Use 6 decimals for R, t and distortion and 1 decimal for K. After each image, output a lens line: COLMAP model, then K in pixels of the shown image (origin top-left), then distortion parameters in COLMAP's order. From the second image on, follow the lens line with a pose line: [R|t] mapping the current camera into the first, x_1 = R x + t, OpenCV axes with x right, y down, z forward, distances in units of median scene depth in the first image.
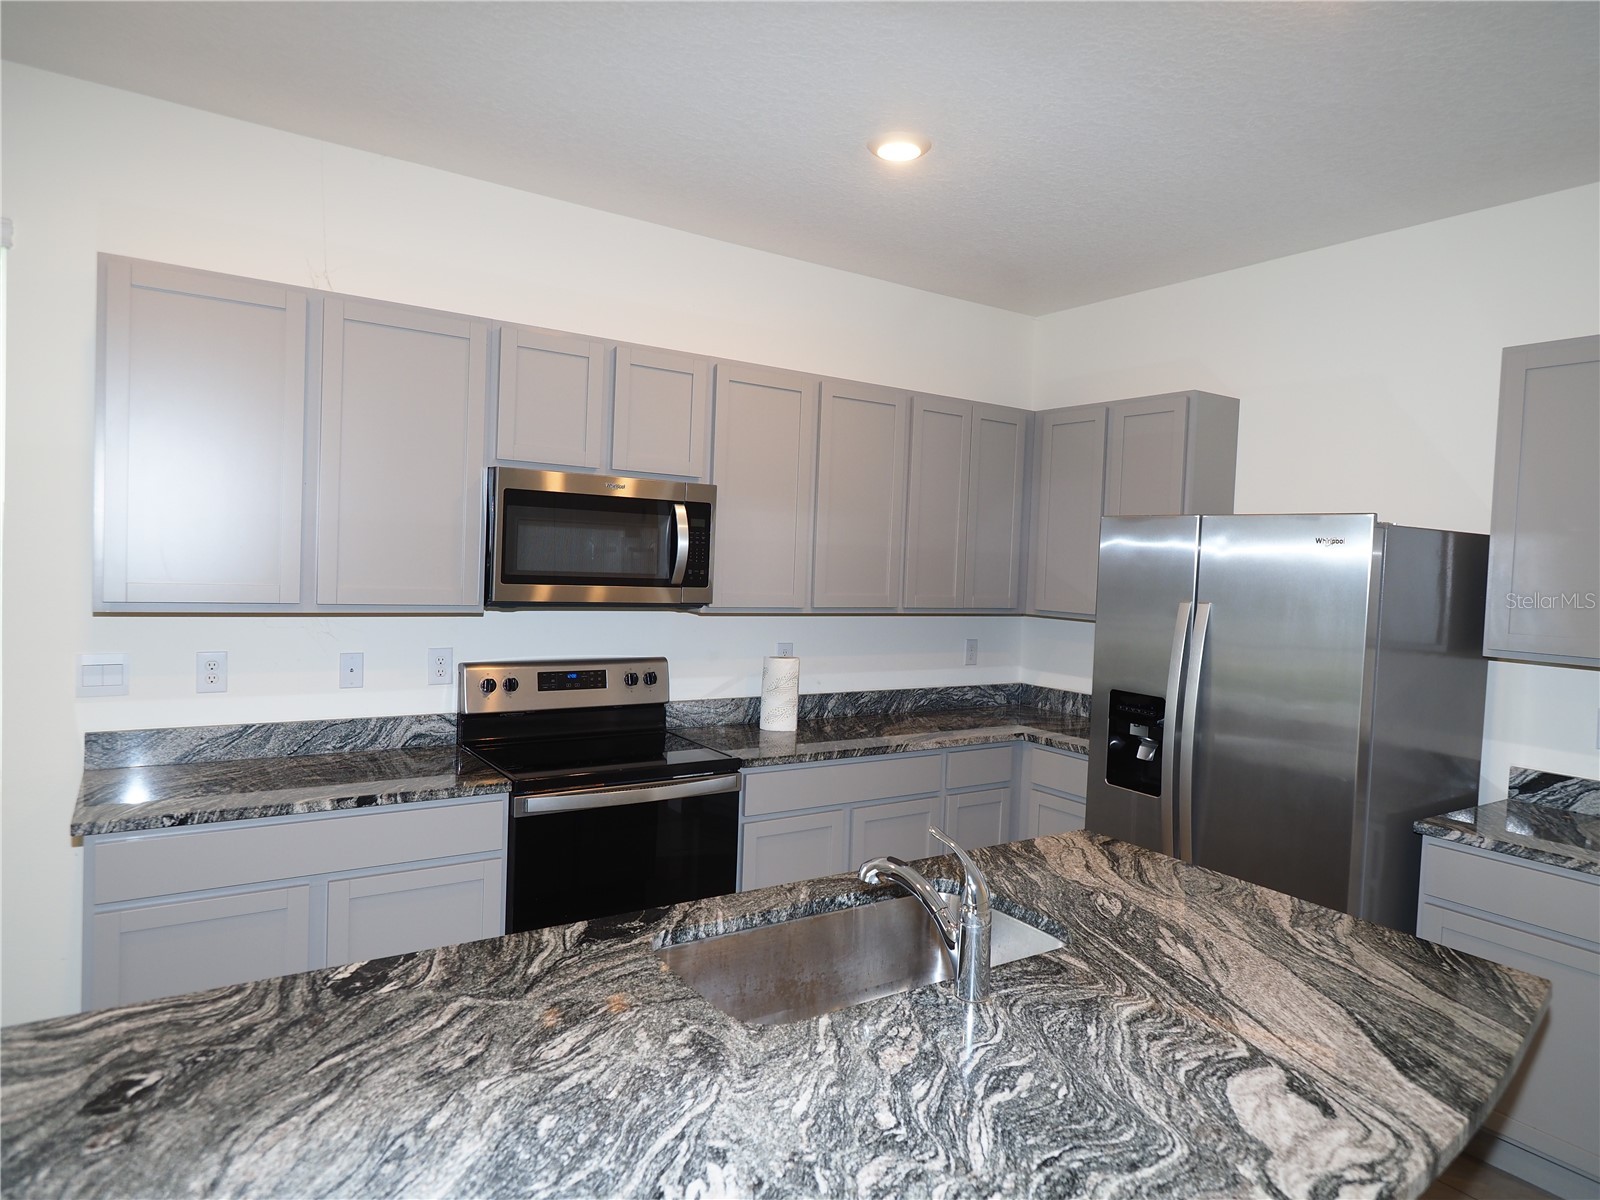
lens RADIAL K [[980.9, 0, 800.0], [0, 980.9, 600.0], [0, 0, 1]] dist [-0.001900, 0.002984]
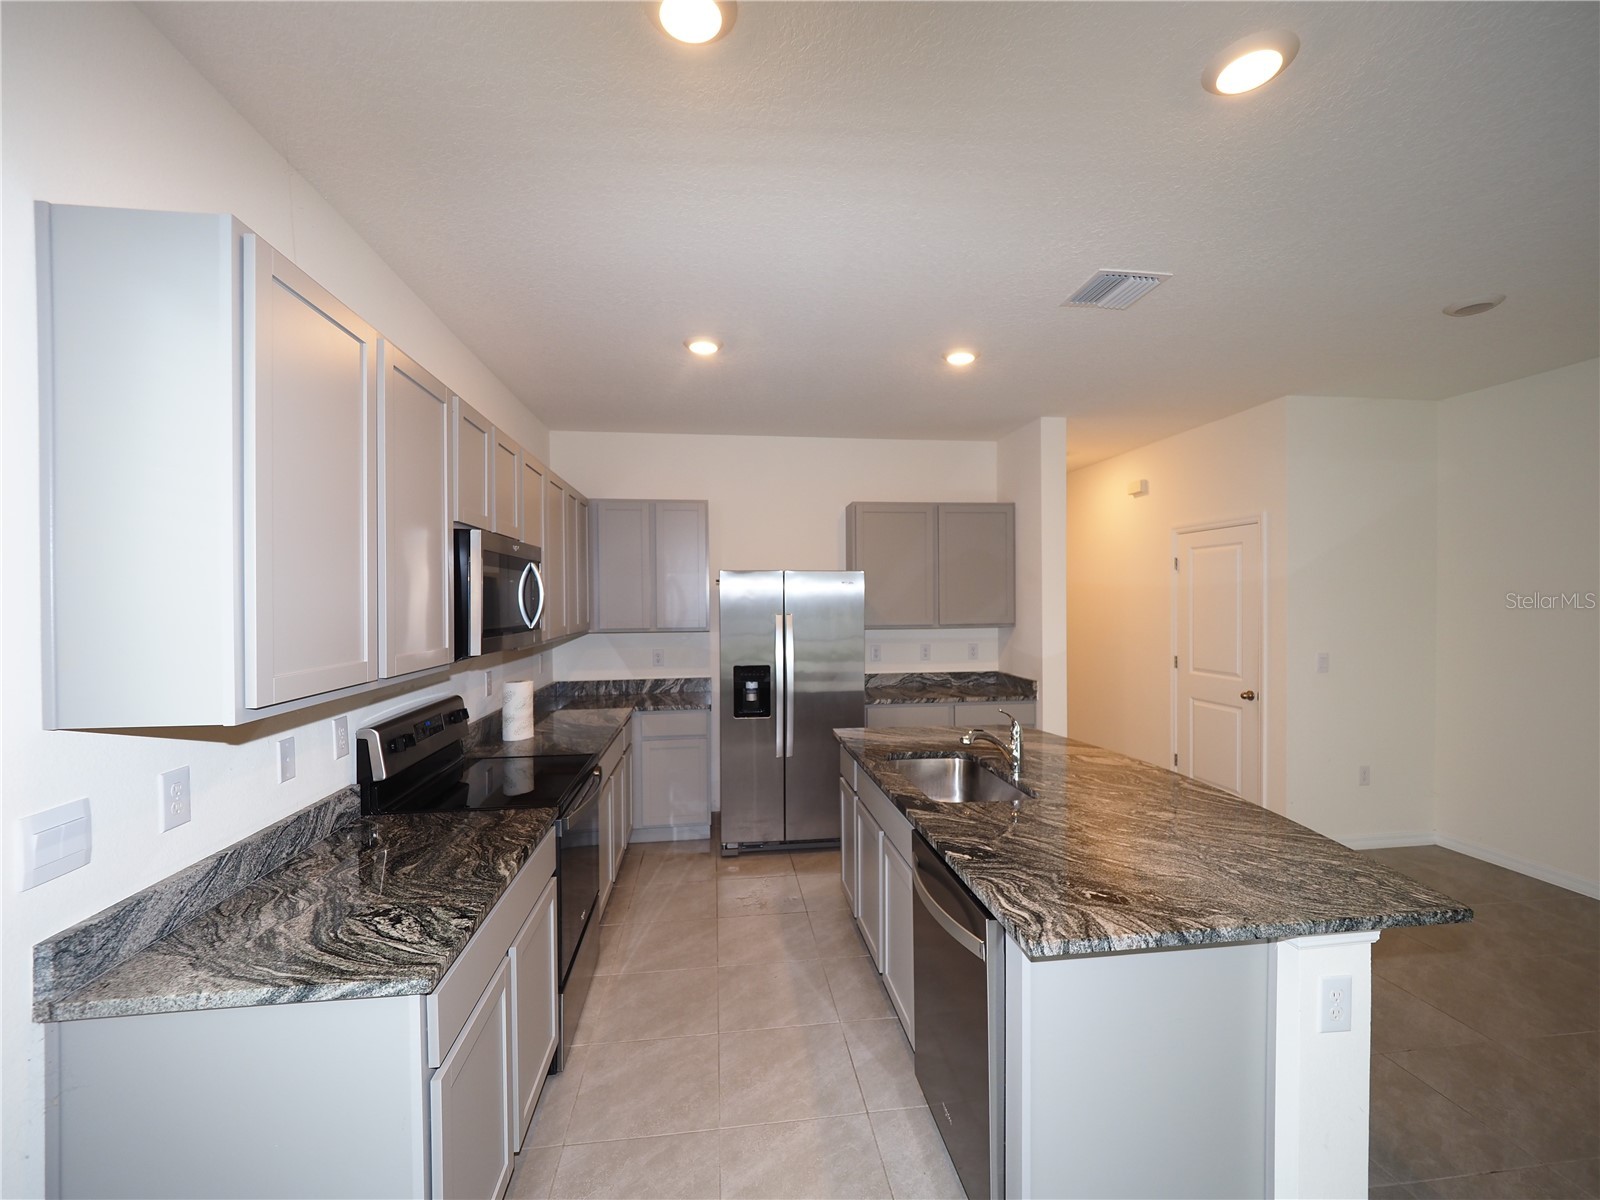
lens RADIAL K [[682.5, 0, 800.0], [0, 682.5, 600.0], [0, 0, 1]] dist [0.003945, -0.009330]
pose [[0.443725, -0.044763, 0.895045, -0.872523], [0.062834, 0.997848, 0.018754, -0.053485], [-0.893958, 0.047918, 0.445582, 0.379891]]
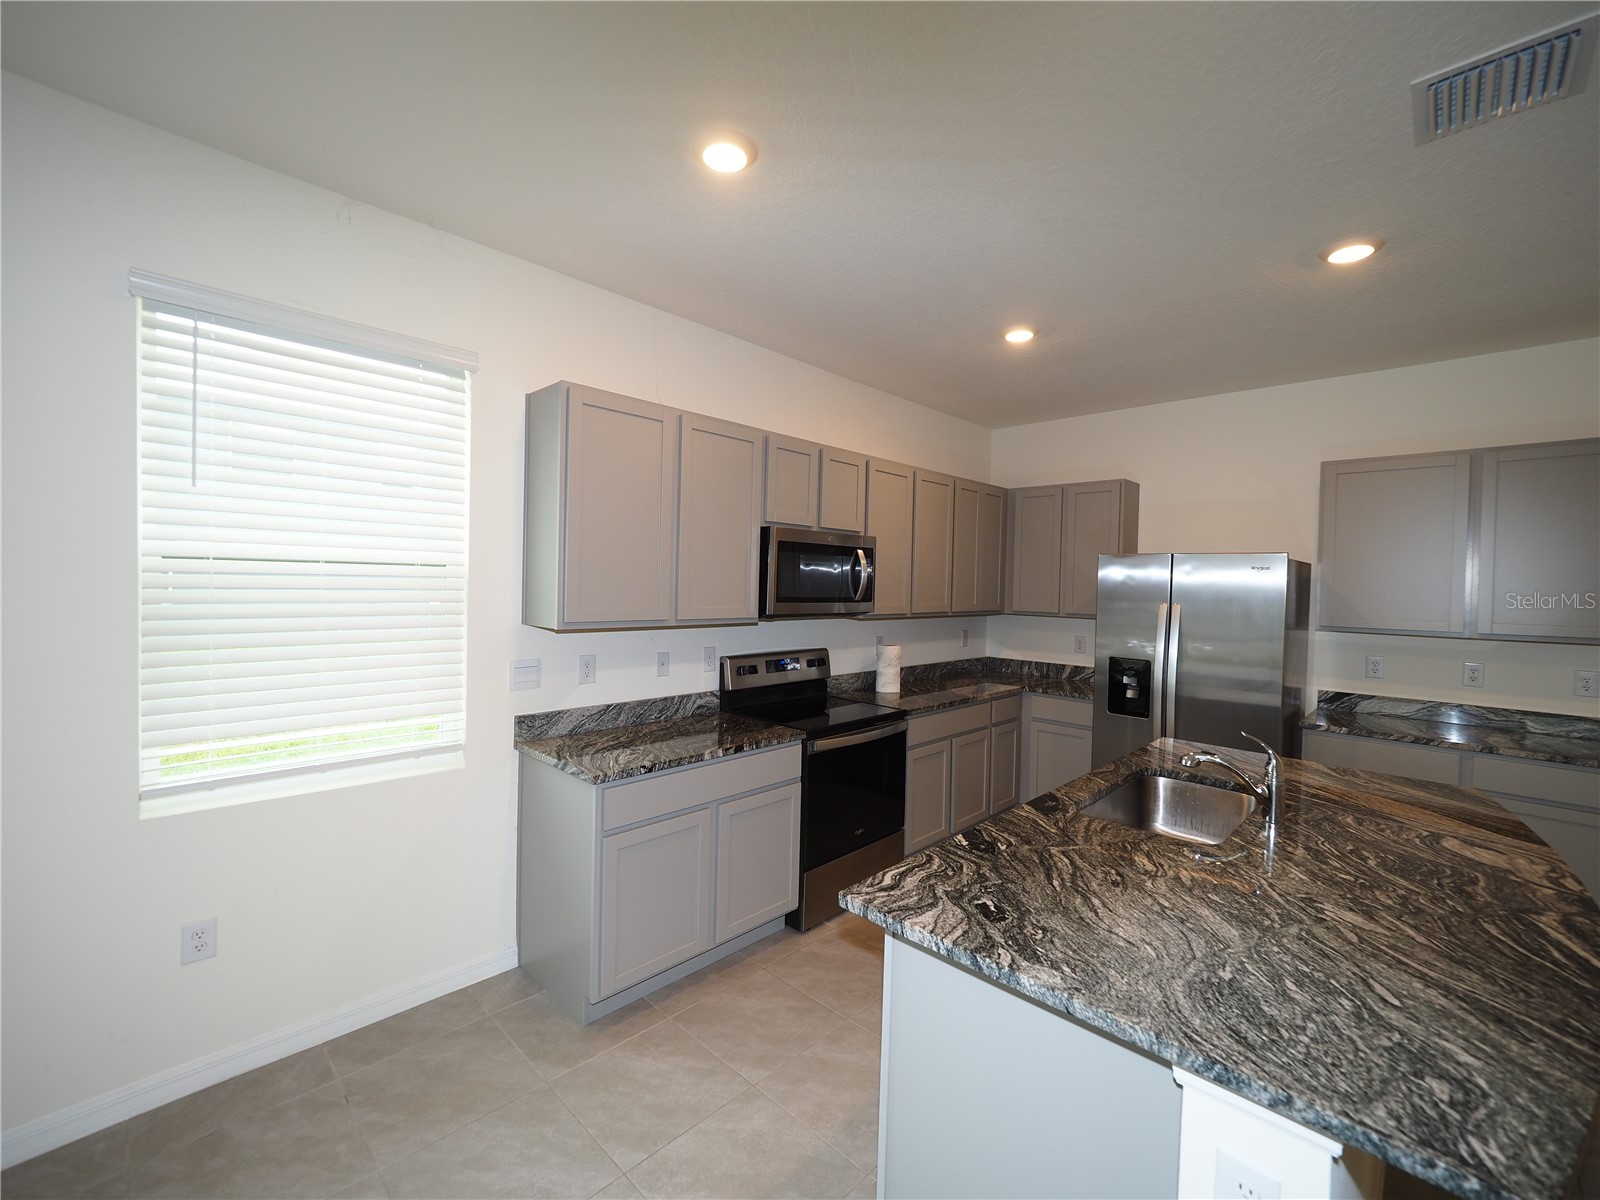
lens RADIAL K [[670.6, 0, 800.0], [0, 670.6, 600.0], [0, 0, 1]] dist [-0.007093, 0.000458]
pose [[0.978502, -0.022479, 0.205007, -0.514394], [0.024465, 0.999675, -0.007157, -0.013946], [-0.204780, 0.012018, 0.978734, -0.029890]]
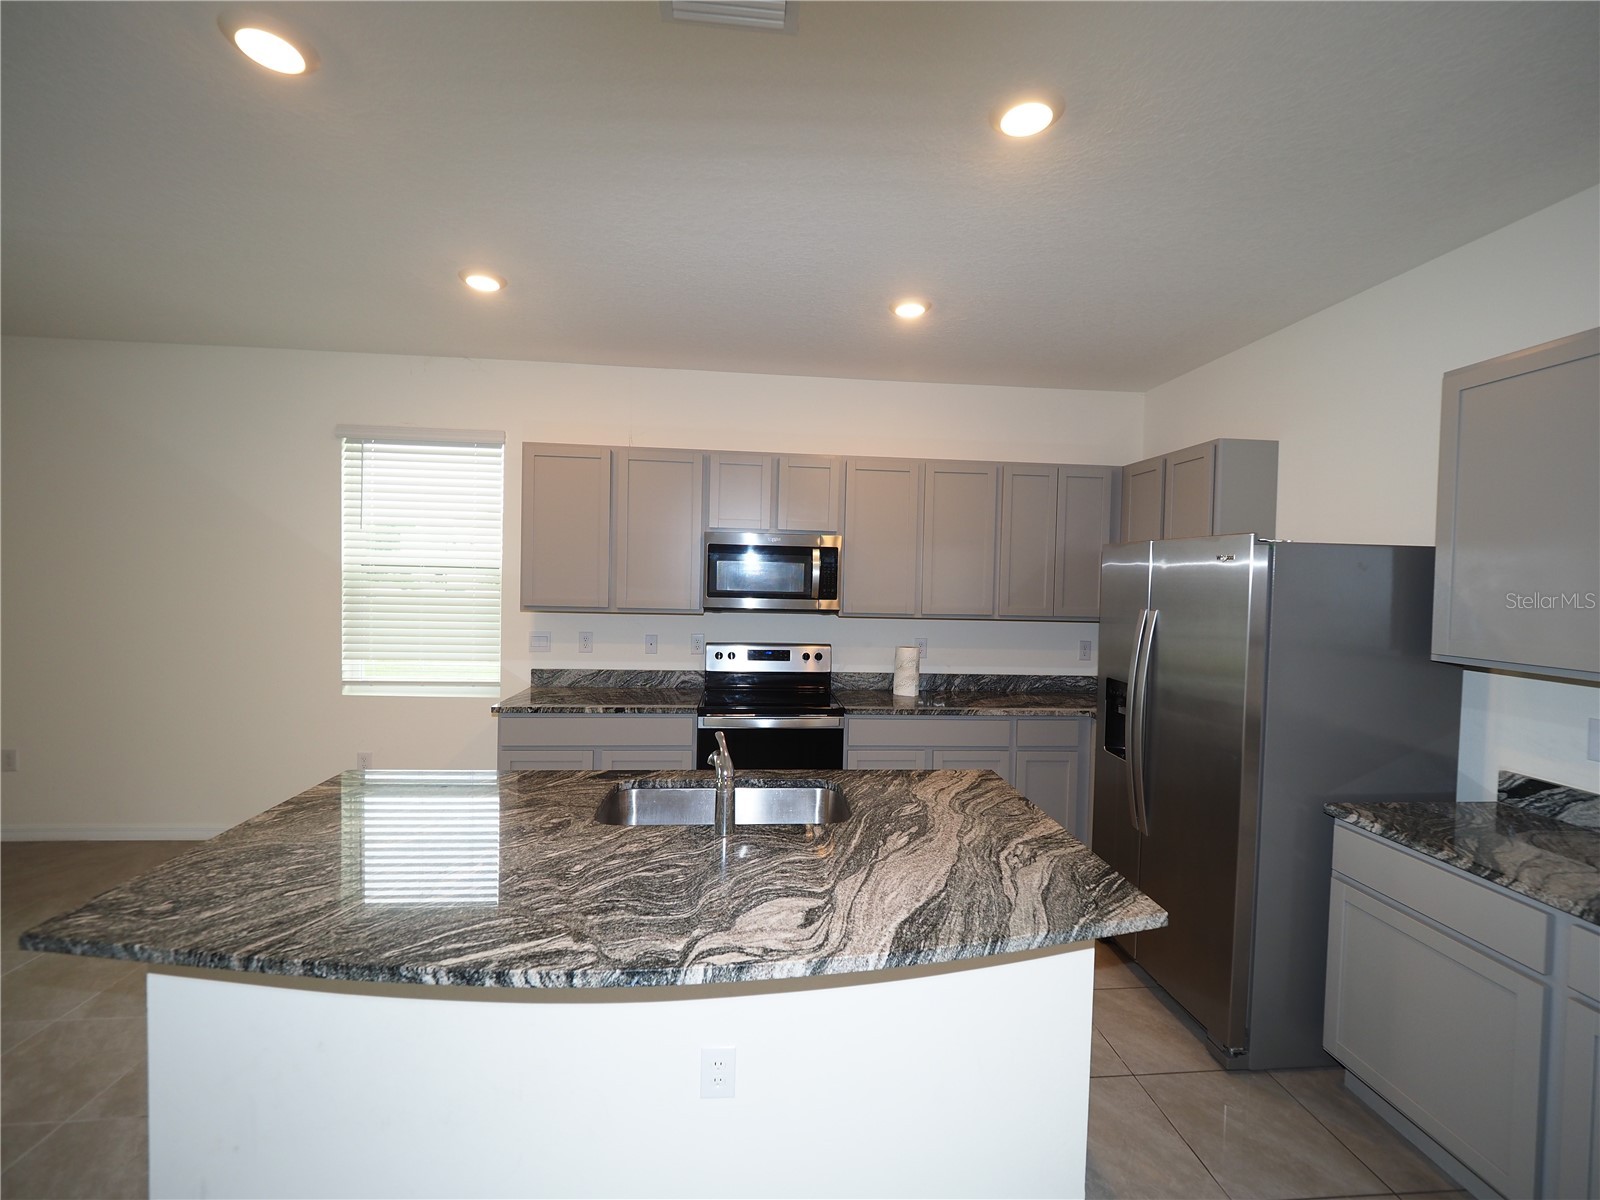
lens RADIAL K [[670.6, 0, 800.0], [0, 670.6, 600.0], [0, 0, 1]] dist [-0.007093, 0.000458]
pose [[0.872511, -0.002032, -0.488590, 0.462220], [-0.009942, 0.999710, -0.021911, 0.014281], [0.488493, 0.023975, 0.872238, 0.027527]]
